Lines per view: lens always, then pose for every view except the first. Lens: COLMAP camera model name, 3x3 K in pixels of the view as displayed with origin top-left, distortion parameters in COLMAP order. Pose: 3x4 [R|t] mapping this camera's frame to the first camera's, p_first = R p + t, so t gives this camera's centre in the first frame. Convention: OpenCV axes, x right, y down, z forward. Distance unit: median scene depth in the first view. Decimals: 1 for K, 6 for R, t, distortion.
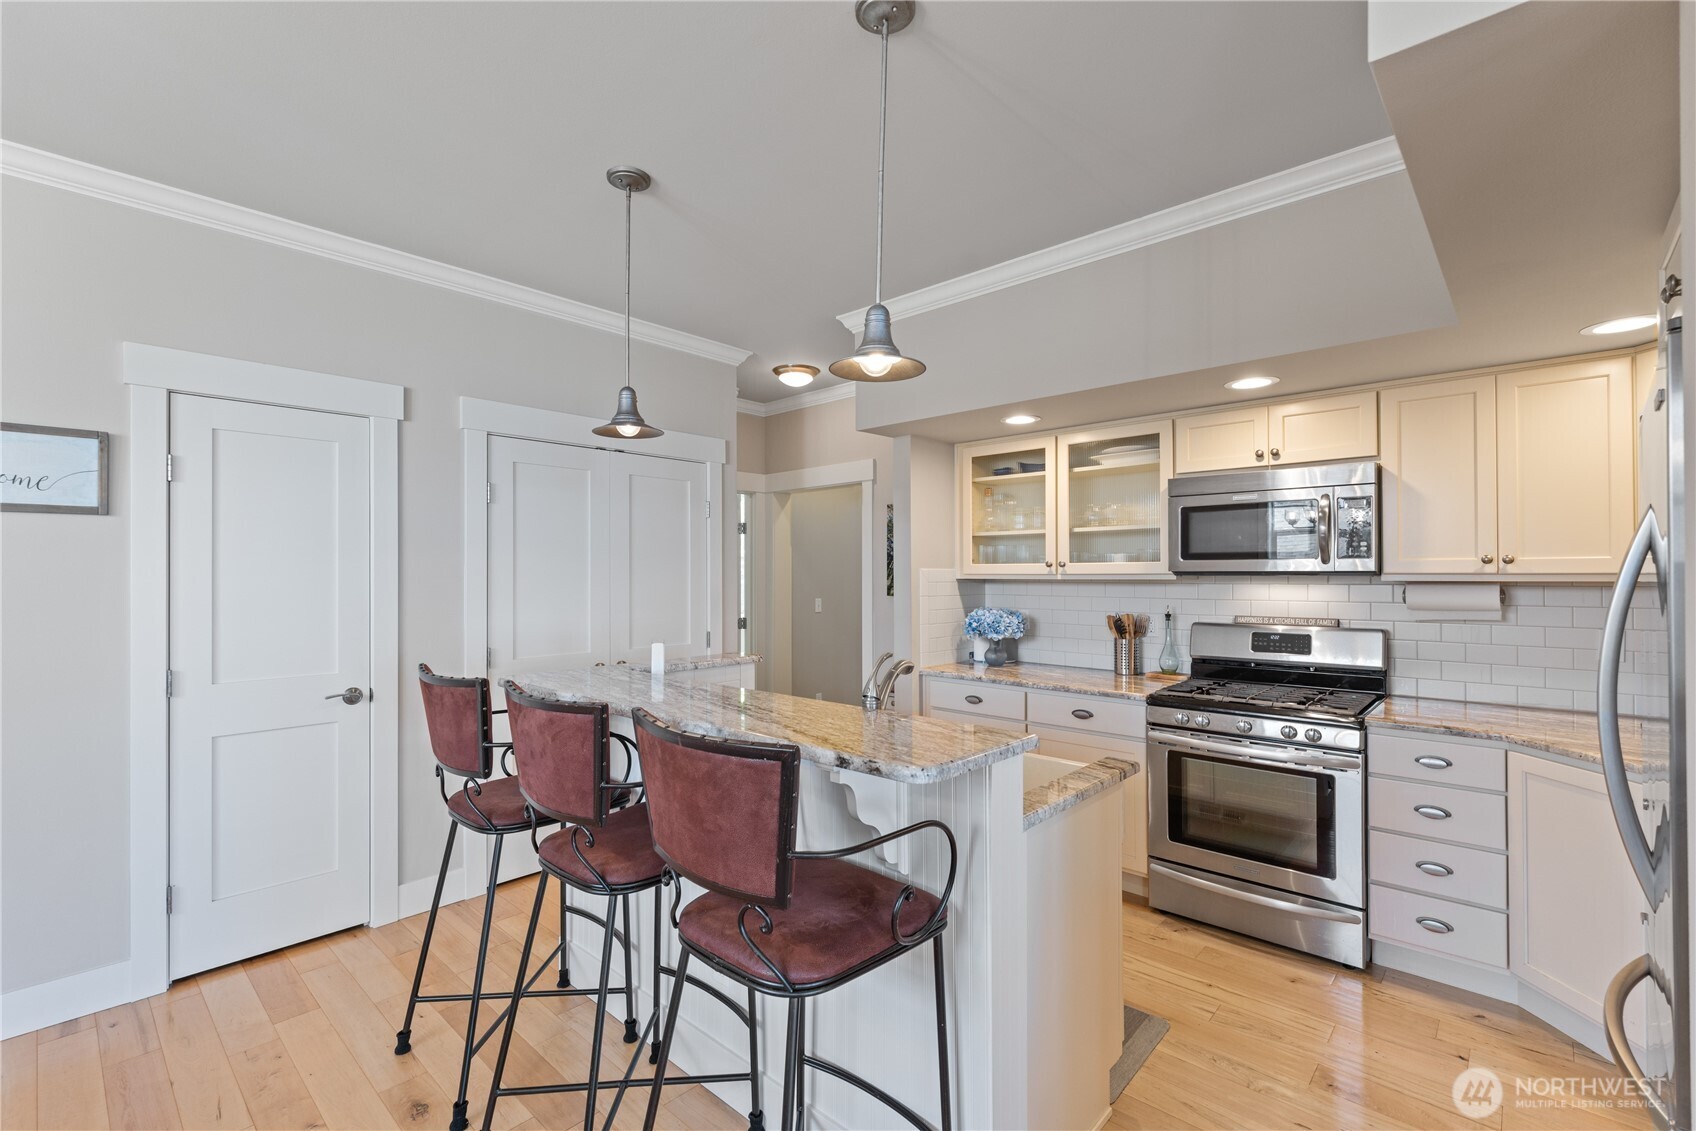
lens RADIAL K [[745.7, 0, 839.7], [0, 745.7, 564.3], [0, 0, 1]] dist [-0.000142, -0.000535]
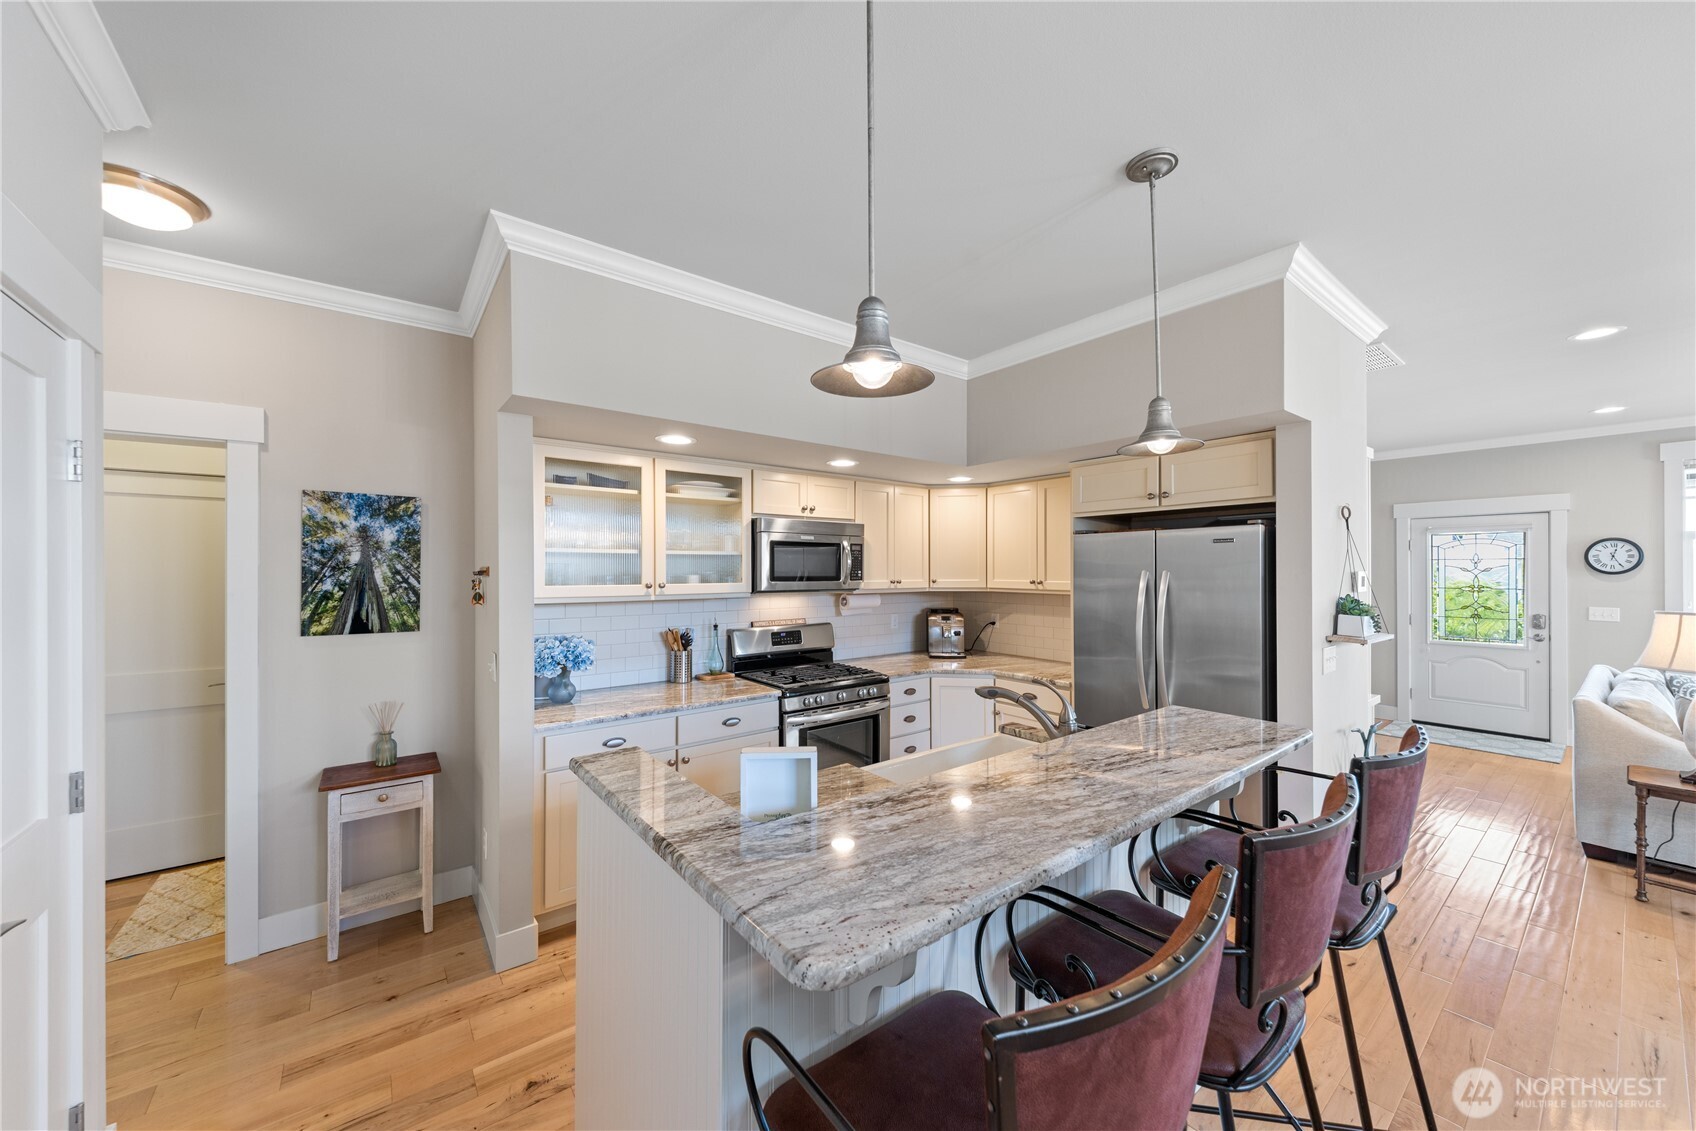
lens RADIAL K [[607.3, 0, 851.9], [0, 607.3, 570.0], [0, 0, 1]] dist [0.010250, -0.000212]
pose [[0.151105, 0.007054, 0.988493, -0.550452], [-0.006723, 0.999959, -0.006108, -0.020245], [-0.988495, -0.005722, 0.151146, 0.693360]]
